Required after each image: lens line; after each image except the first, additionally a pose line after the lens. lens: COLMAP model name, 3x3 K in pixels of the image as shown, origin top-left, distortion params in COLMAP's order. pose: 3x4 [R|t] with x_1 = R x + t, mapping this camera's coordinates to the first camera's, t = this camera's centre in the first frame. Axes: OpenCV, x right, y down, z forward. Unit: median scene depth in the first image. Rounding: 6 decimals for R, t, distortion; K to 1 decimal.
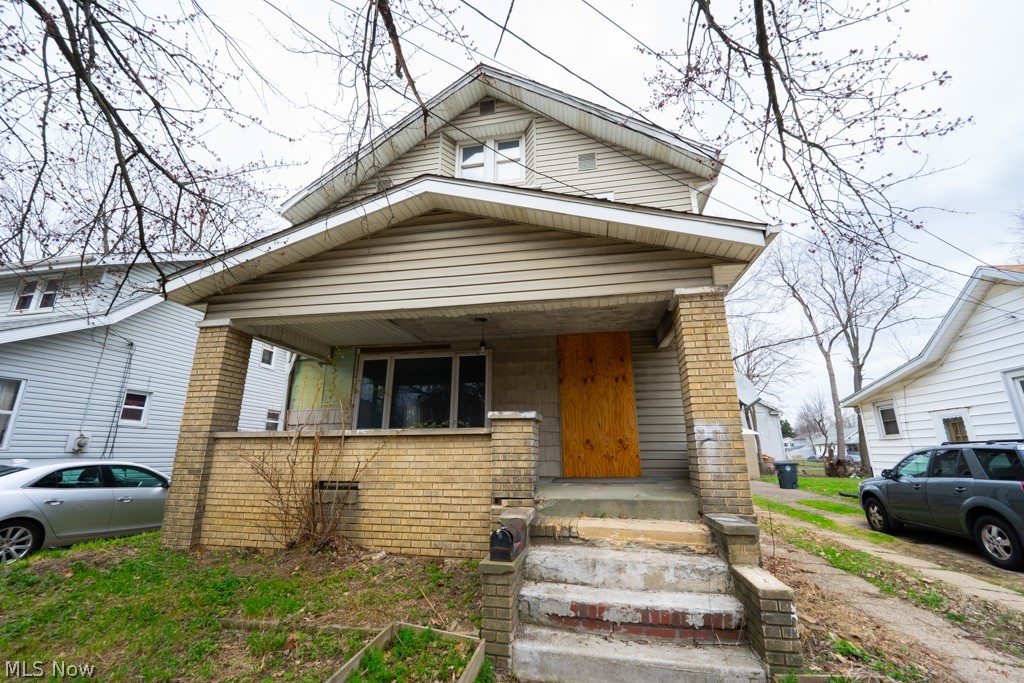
lens RADIAL K [[410.3, 0, 512.6], [0, 410.3, 340.7], [0, 0, 1]] dist [-0.011721, 0.000075]
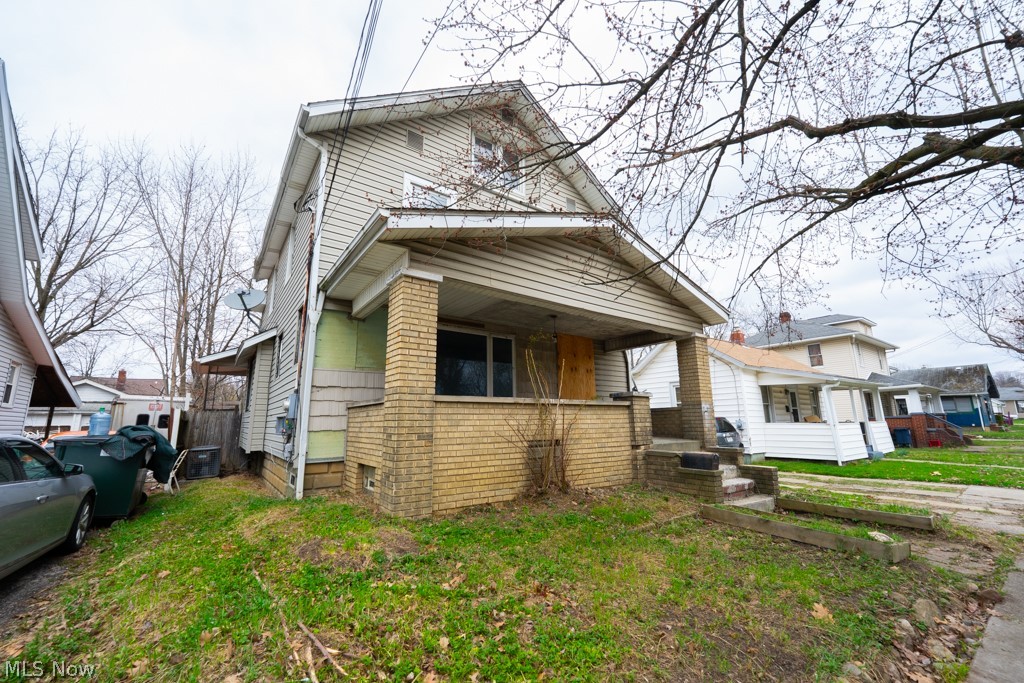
lens RADIAL K [[410.3, 0, 509.2], [0, 410.3, 341.0], [0, 0, 1]] dist [-0.011721, 0.000075]
pose [[0.689284, 0.140551, 0.710727, -1.385300], [-0.185495, 0.982540, -0.014405, 0.088043], [-0.700342, -0.121907, 0.703321, 0.242681]]
